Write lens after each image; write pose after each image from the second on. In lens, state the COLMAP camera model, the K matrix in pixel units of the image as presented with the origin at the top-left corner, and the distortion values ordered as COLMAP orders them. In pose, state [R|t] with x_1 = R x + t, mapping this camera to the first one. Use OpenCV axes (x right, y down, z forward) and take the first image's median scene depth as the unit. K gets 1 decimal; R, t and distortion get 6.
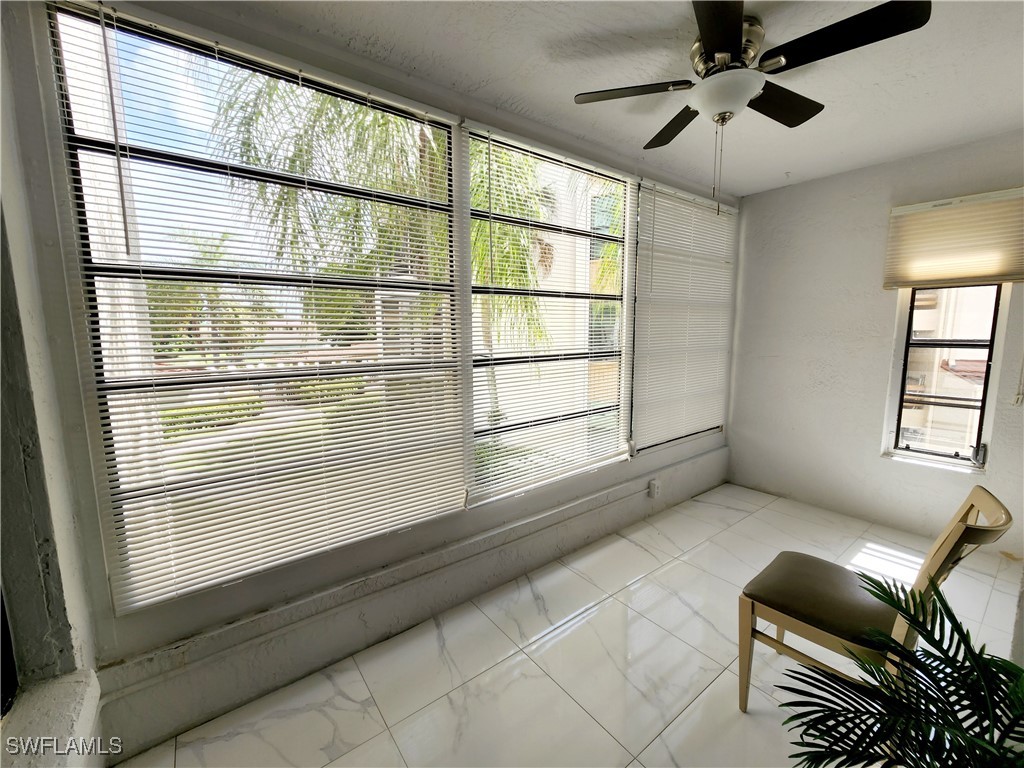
lens RADIAL K [[417.7, 0, 514.3], [0, 417.7, 380.5], [0, 0, 1]] dist [-0.000623, -0.000244]
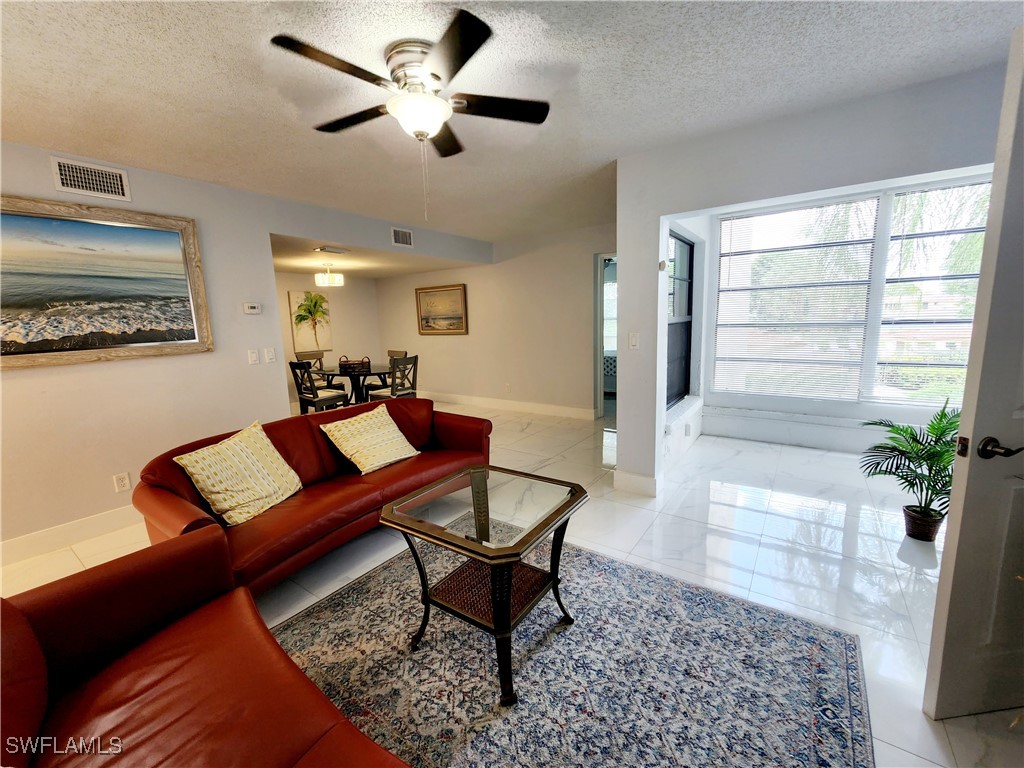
lens RADIAL K [[419.8, 0, 513.0], [0, 419.8, 385.8], [0, 0, 1]] dist [-0.001013, -0.000355]
pose [[0.308845, 0.151503, -0.938968, 1.324608], [-0.088766, 0.987514, 0.130139, 0.153484], [0.946961, 0.043156, 0.318437, -1.219535]]
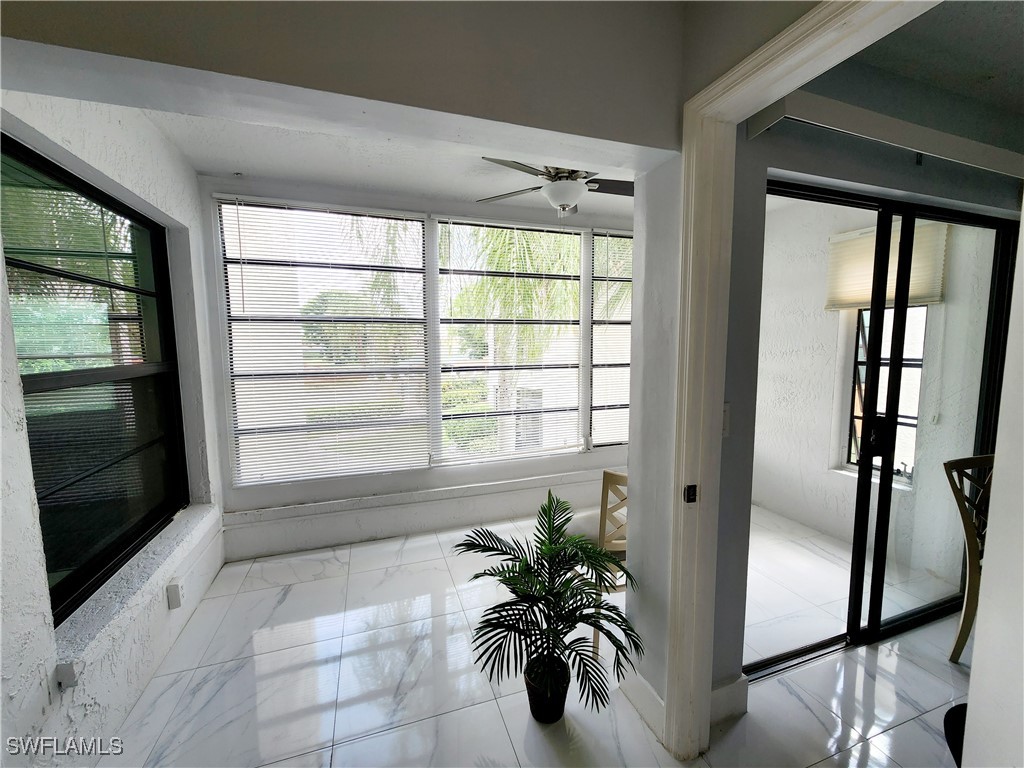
lens RADIAL K [[419.8, 0, 513.0], [0, 419.8, 385.8], [0, 0, 1]] dist [-0.001013, -0.000355]
pose [[0.951480, 0.033573, -0.305872, 0.701767], [-0.039440, 0.999137, -0.013018, 0.028836], [0.305171, 0.024450, 0.951984, -0.397381]]
